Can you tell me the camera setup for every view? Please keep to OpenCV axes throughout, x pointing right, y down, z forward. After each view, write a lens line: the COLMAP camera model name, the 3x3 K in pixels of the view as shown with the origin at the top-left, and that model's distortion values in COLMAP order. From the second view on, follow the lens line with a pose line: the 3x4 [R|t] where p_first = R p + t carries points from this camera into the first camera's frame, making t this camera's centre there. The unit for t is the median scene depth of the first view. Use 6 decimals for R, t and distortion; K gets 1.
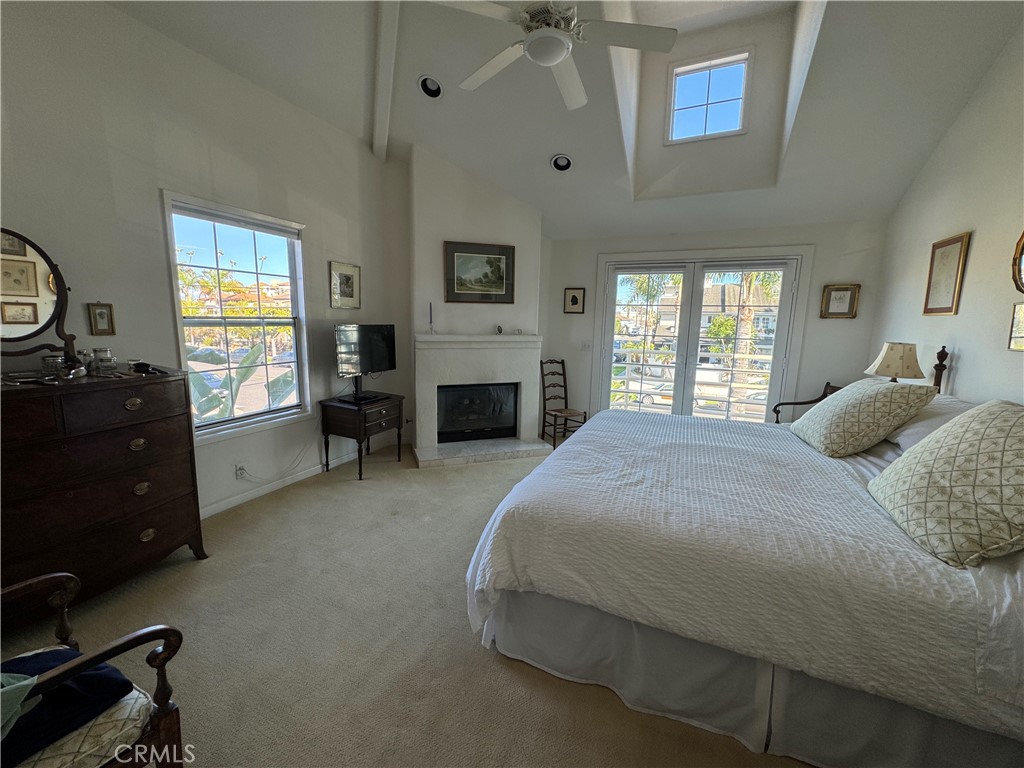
lens RADIAL K [[407.8, 0, 512.9], [0, 407.8, 382.6], [0, 0, 1]] dist [-0.002243, 0.000186]
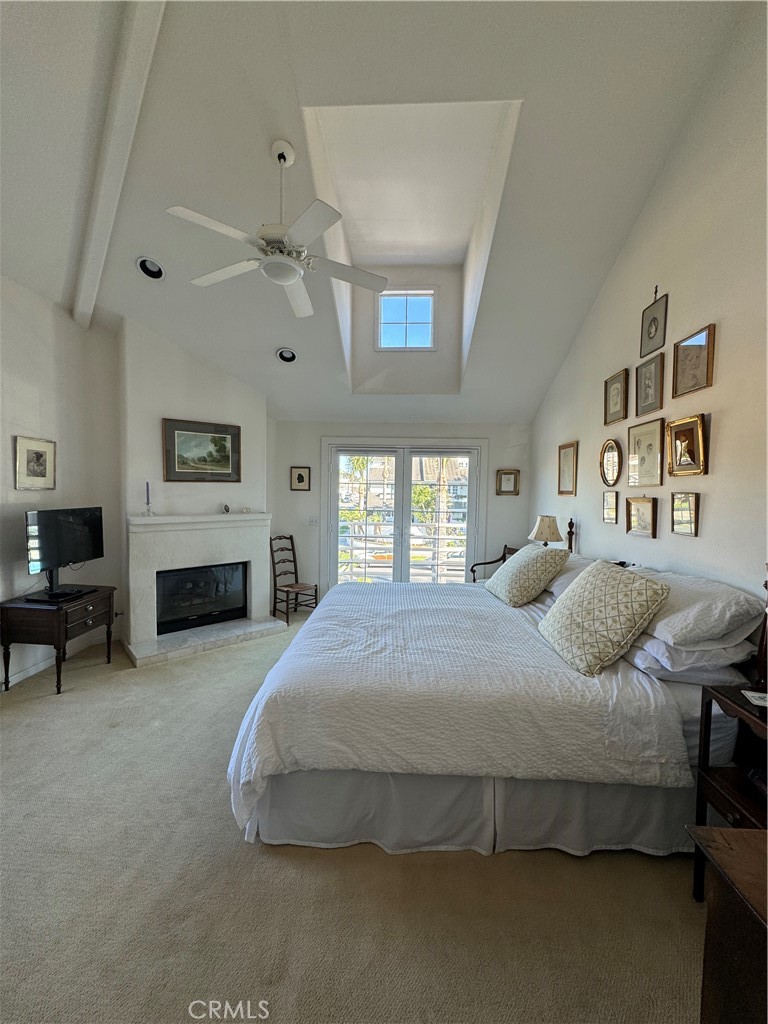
lens RADIAL K [[408.6, 0, 386.3], [0, 408.6, 512.0], [0, 0, 1]] dist [-0.002866, 0.000396]
pose [[0.926748, -0.026103, 0.374776, -0.060413], [0.059501, 0.995190, -0.077818, -0.030521], [-0.370942, 0.094417, 0.923844, -0.066207]]
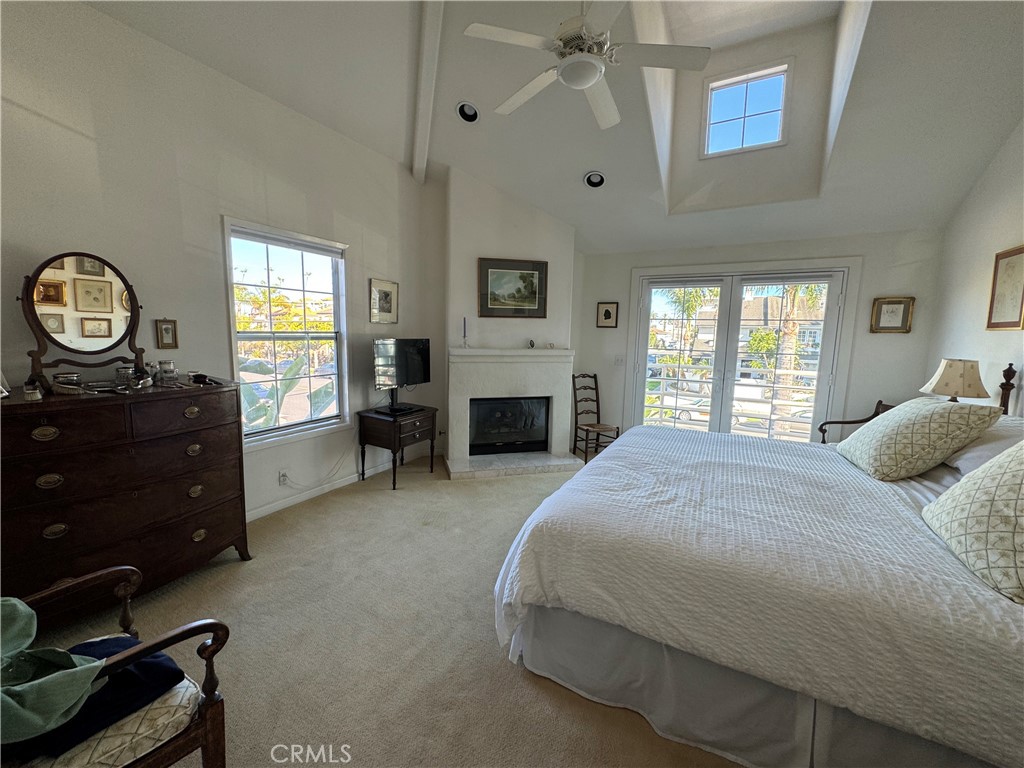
lens RADIAL K [[408.6, 0, 512.8], [0, 408.6, 382.4], [0, 0, 1]] dist [-0.002866, 0.000396]
pose [[0.996734, 0.010186, -0.080105, 0.003386], [-0.012805, 0.999398, -0.032249, -0.001590], [0.079728, 0.033170, 0.996265, -0.009809]]
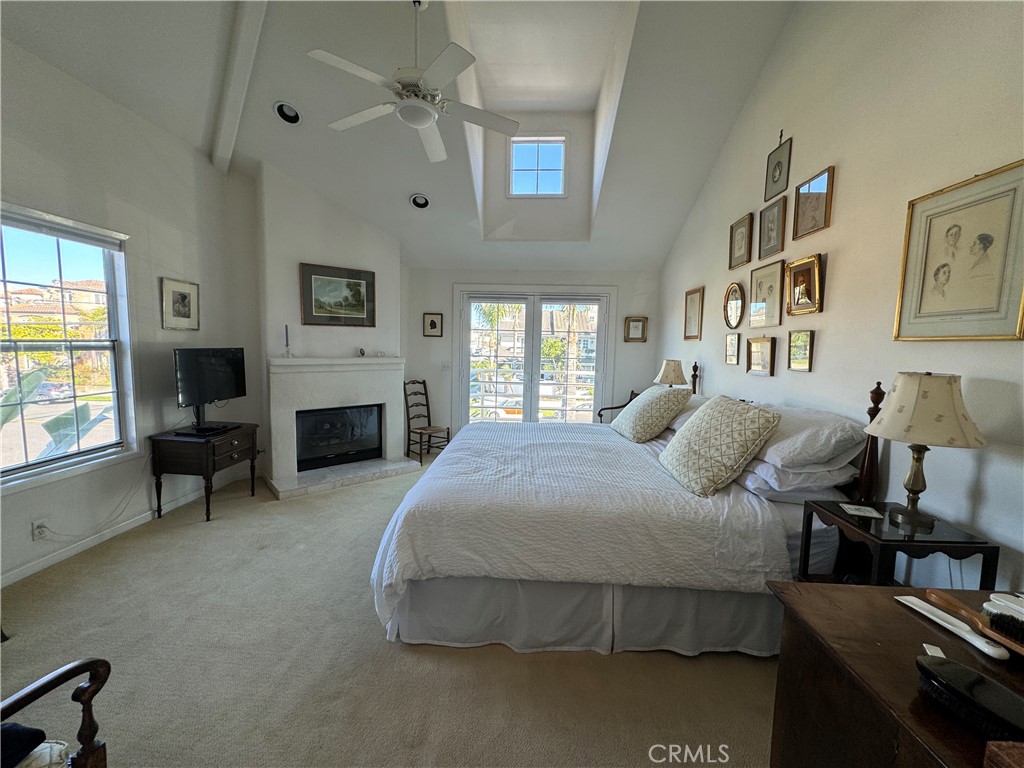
lens RADIAL K [[408.6, 0, 512.8], [0, 408.6, 382.4], [0, 0, 1]] dist [-0.002866, 0.000396]
pose [[0.930383, -0.033895, 0.365019, -0.076701], [0.052364, 0.997794, -0.040813, 0.008016], [-0.362830, 0.057085, 0.930105, -0.102047]]
